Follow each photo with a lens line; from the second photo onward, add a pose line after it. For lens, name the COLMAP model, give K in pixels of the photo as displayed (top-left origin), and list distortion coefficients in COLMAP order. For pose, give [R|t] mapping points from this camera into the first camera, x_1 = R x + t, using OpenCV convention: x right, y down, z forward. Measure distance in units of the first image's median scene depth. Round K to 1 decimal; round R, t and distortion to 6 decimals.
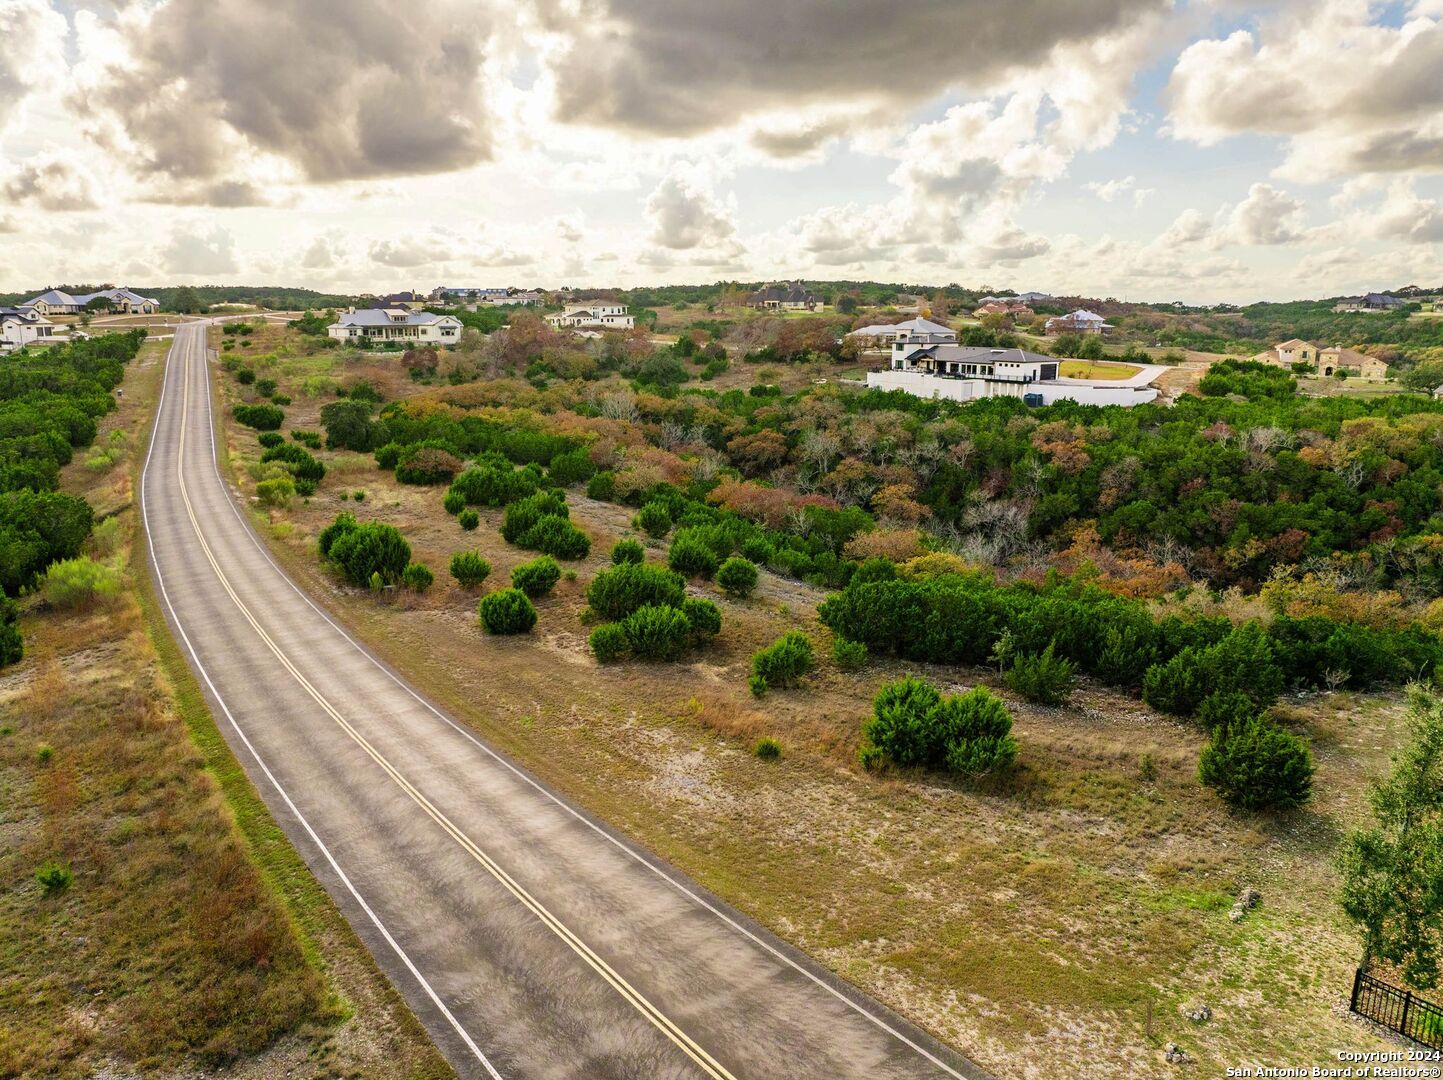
lens RADIAL K [[1014.8, 0, 719.6], [0, 1014.8, 537.0], [0, 0, 1]] dist [-0.039138, 0.007899]
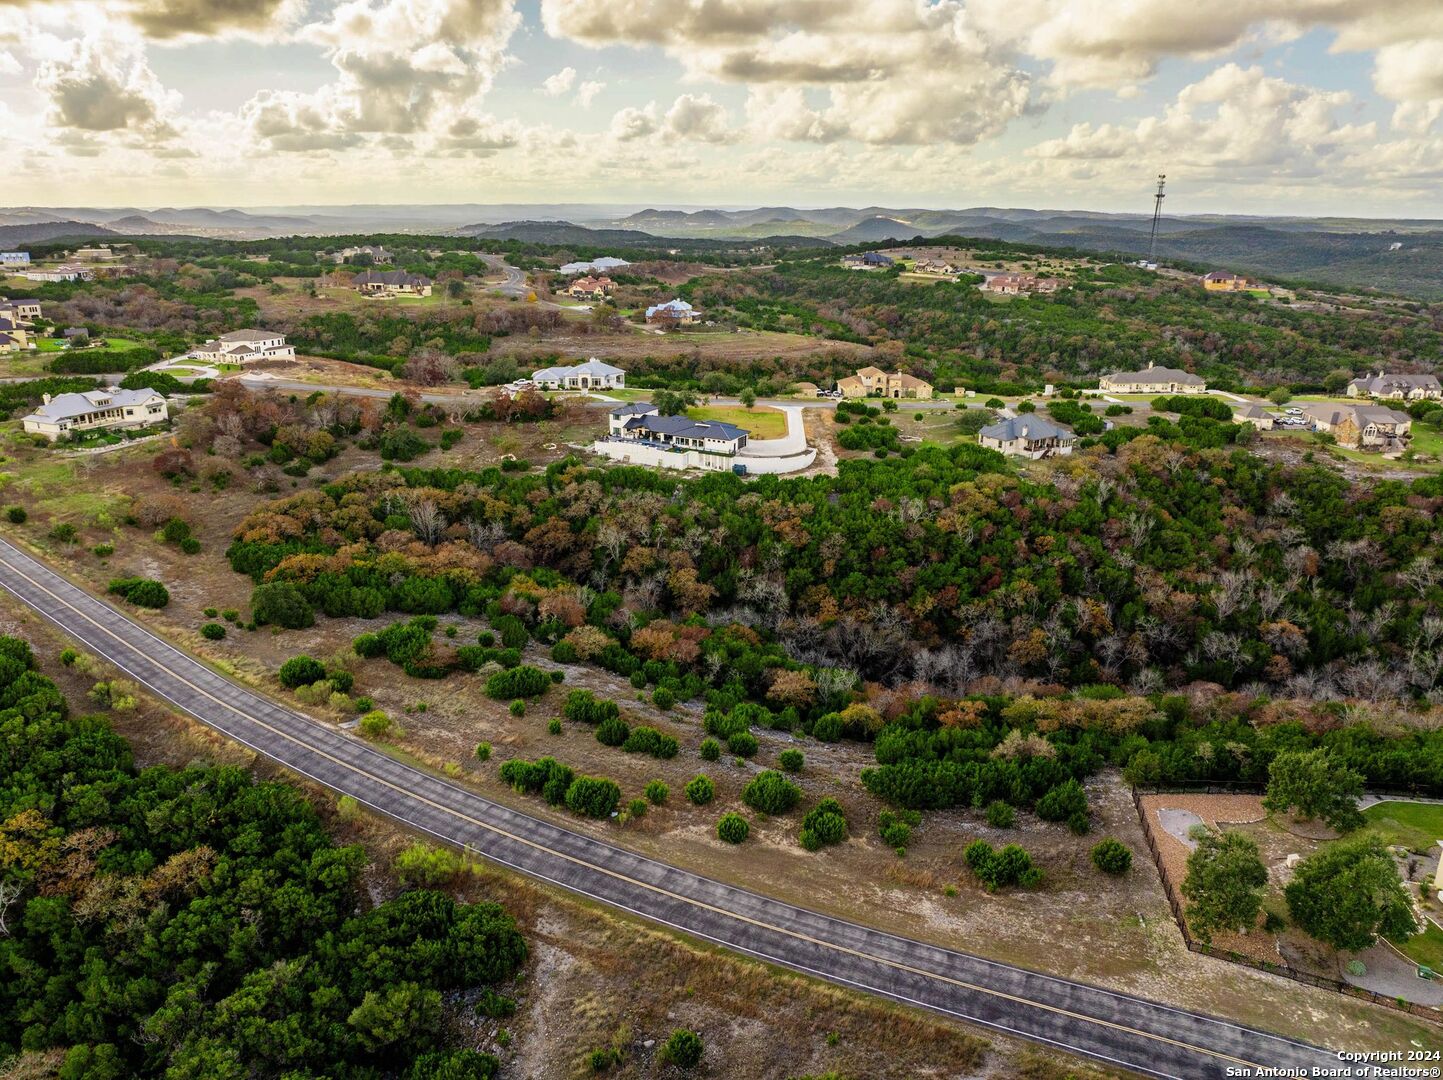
lens RADIAL K [[1014.8, 0, 712.4], [0, 1014.8, 539.5], [0, 0, 1]] dist [-0.039138, 0.007899]
pose [[0.895054, -0.129636, 0.426699, -0.317735], [0.084969, 0.988862, 0.122195, -0.221935], [-0.437788, -0.073114, 0.896101, -0.195789]]
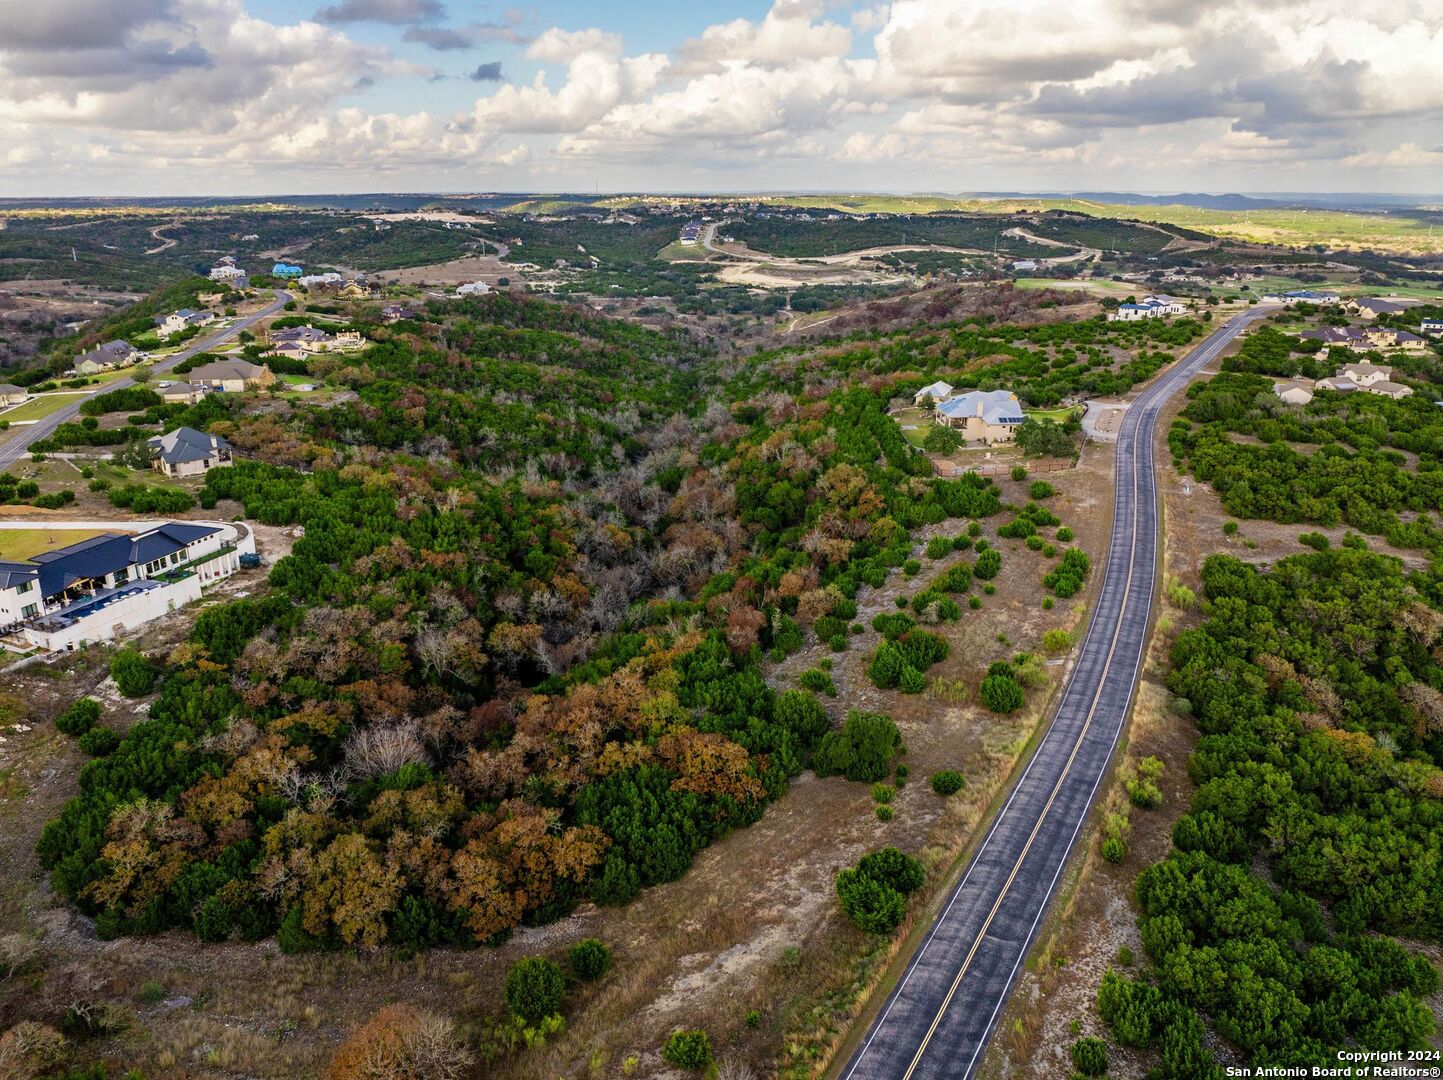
lens RADIAL K [[1014.8, 0, 722.3], [0, 1014.8, 529.6], [0, 0, 1]] dist [-0.039138, 0.007899]
pose [[-0.554168, -0.260604, 0.790559, -0.723567], [0.184717, 0.887550, 0.422060, -0.507507], [-0.811651, 0.379922, -0.443714, 1.104712]]
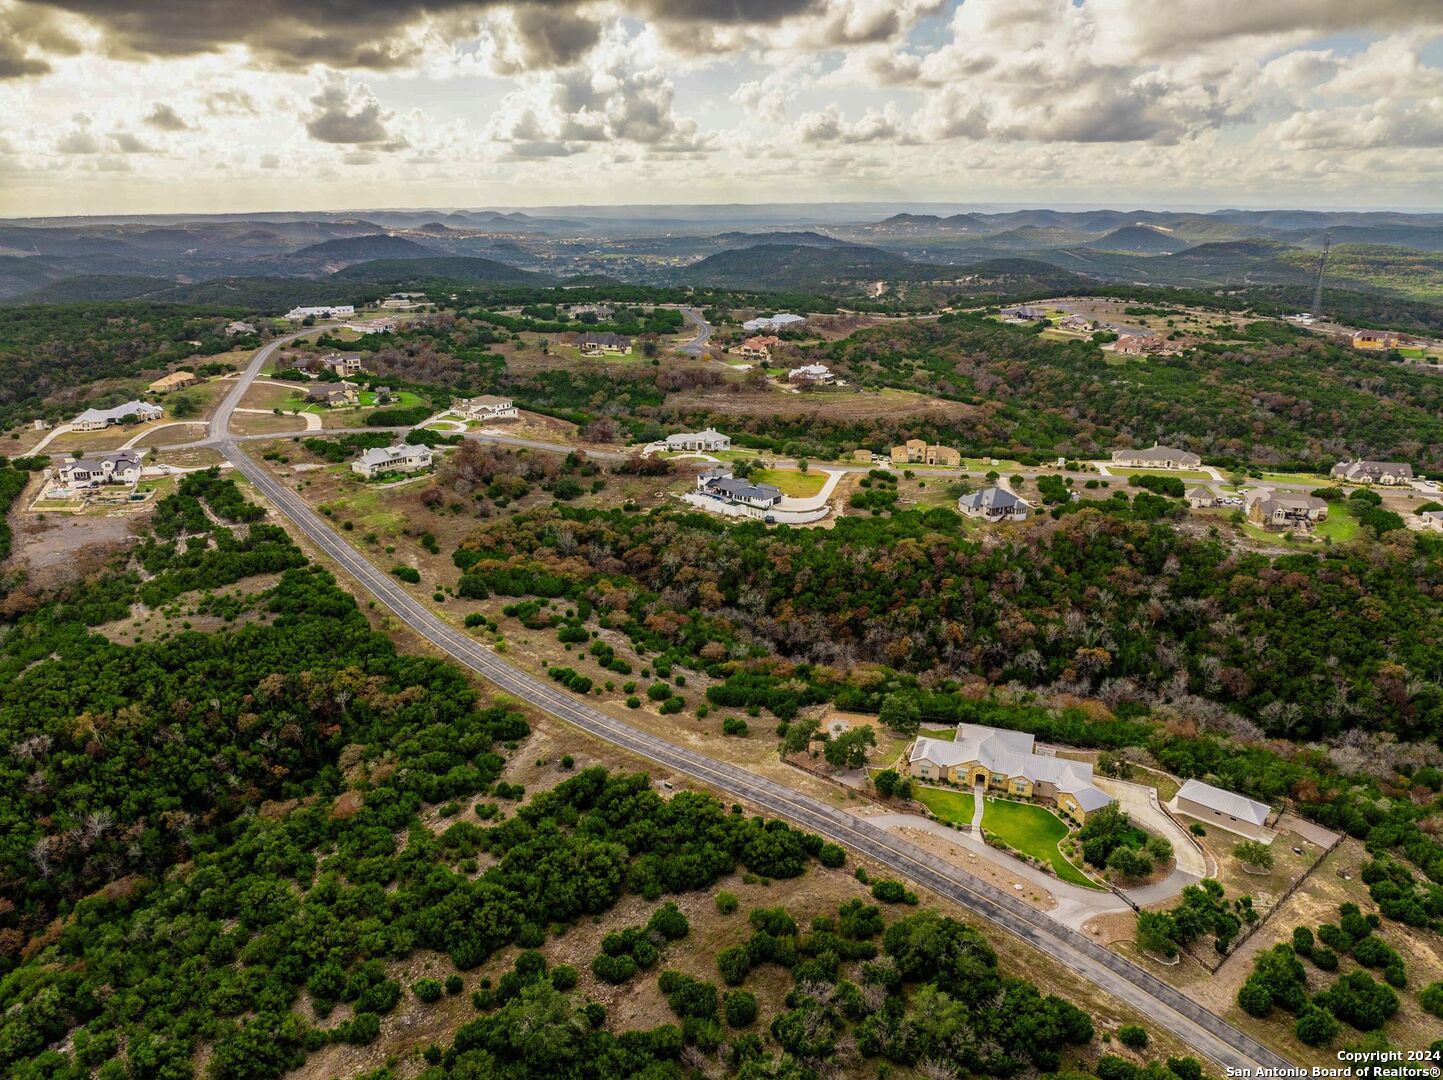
lens RADIAL K [[1014.8, 0, 727.3], [0, 1014.8, 540.8], [0, 0, 1]] dist [-0.039138, 0.007899]
pose [[0.974228, -0.067685, 0.215170, -0.227059], [0.044012, 0.992623, 0.112972, -0.344239], [-0.221229, -0.100591, 0.970020, -1.019431]]
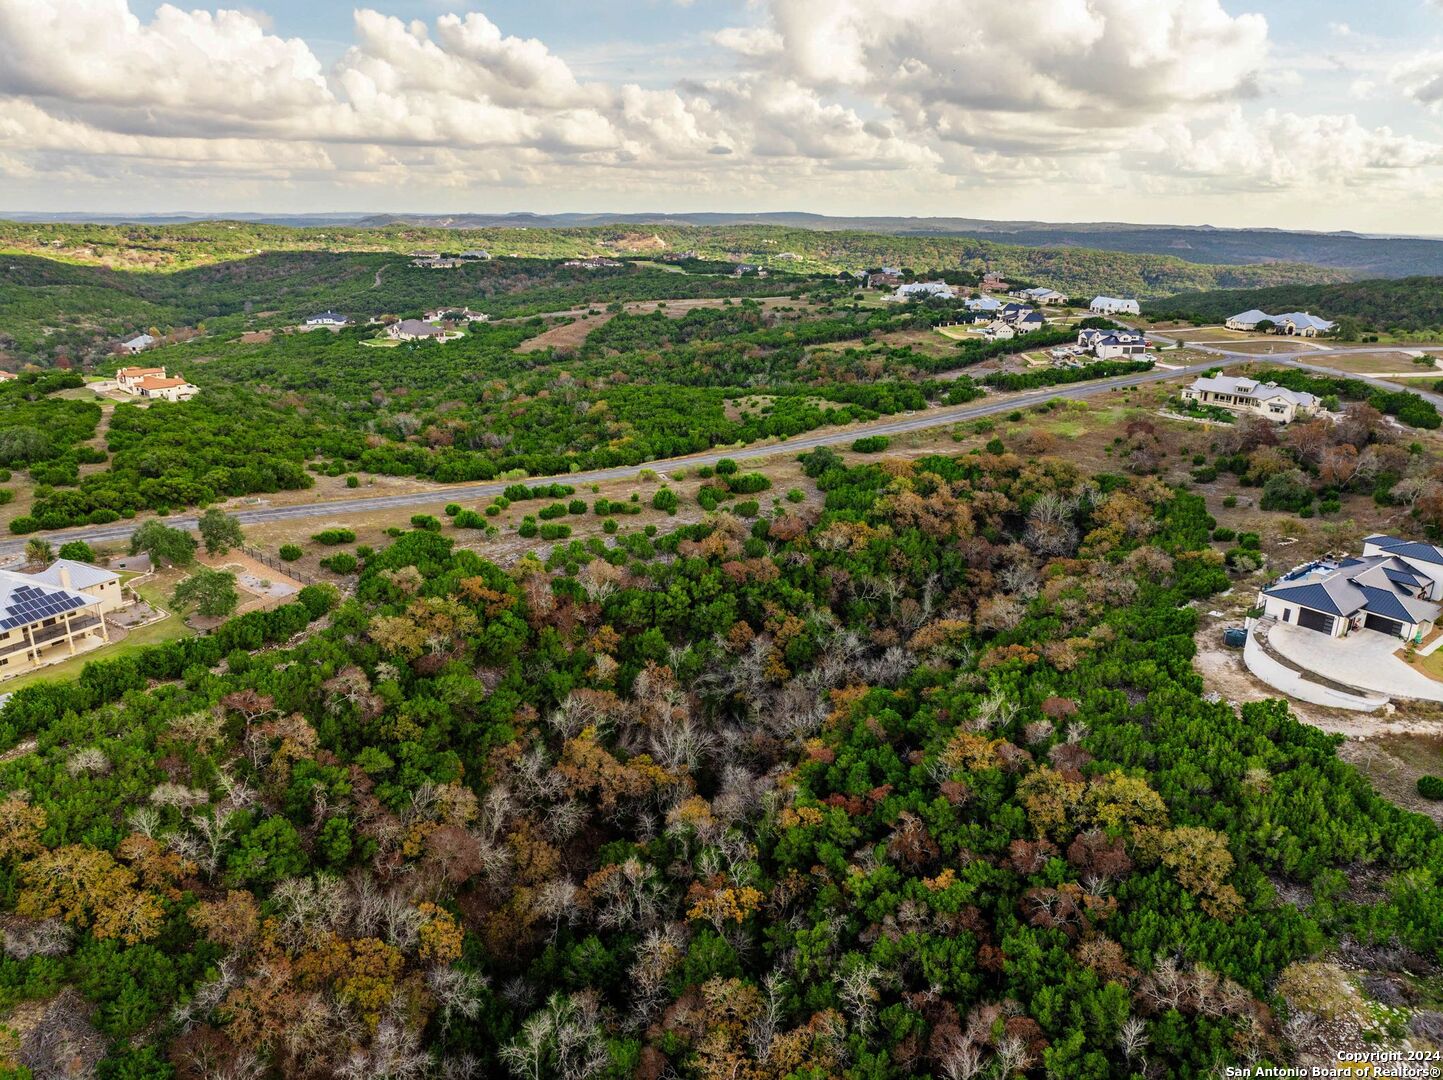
lens RADIAL K [[1014.8, 0, 706.9], [0, 1014.8, 552.3], [0, 0, 1]] dist [-0.039138, 0.007899]
pose [[0.035000, 0.324868, -0.945112, 1.097682], [-0.228834, 0.923172, 0.308852, -0.371429], [0.972836, 0.205464, 0.106651, 0.503884]]
